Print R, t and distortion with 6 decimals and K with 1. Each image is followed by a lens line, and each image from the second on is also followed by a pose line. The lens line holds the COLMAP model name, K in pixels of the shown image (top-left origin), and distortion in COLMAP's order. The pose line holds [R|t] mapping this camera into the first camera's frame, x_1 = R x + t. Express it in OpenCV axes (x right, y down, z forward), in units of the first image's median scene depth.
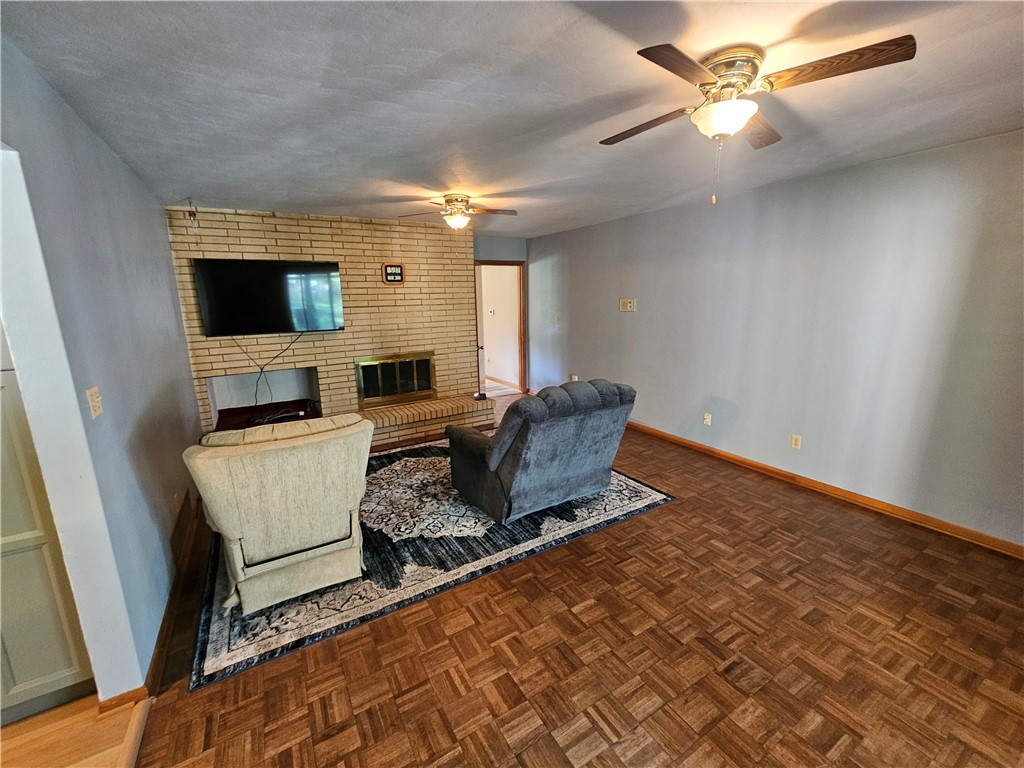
lens RADIAL K [[419.5, 0, 512.4], [0, 419.5, 384.3], [0, 0, 1]] dist [-0.000597, 0.000050]
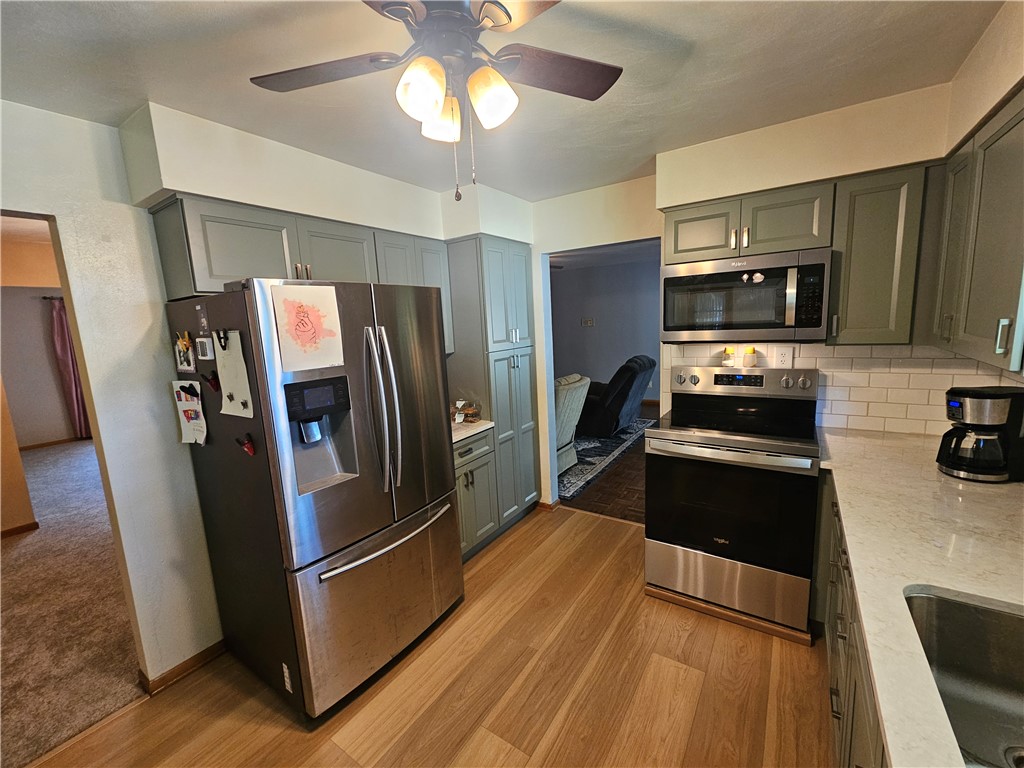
lens RADIAL K [[419.5, 0, 504.6], [0, 419.5, 384.8], [0, 0, 1]] dist [-0.000597, 0.000050]
pose [[0.907983, -0.094169, 0.408288, -1.359478], [0.119737, 0.992099, -0.037460, 0.129227], [-0.401534, 0.082900, 0.912084, -0.622674]]
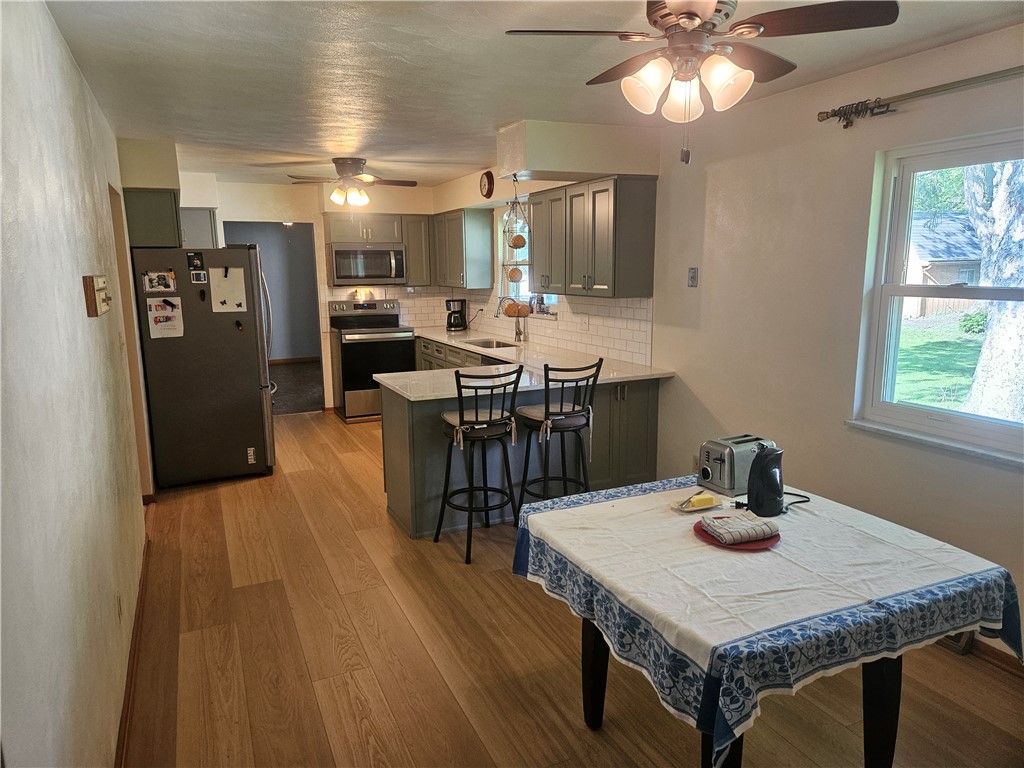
lens RADIAL K [[696.5, 0, 511.5], [0, 696.5, 388.1], [0, 0, 1]] dist [0.048437, -0.006683]
pose [[0.113178, -0.159904, 0.980623, -6.015857], [0.206950, 0.969112, 0.134142, 0.320853], [-0.971783, 0.187758, 0.142774, -1.330709]]
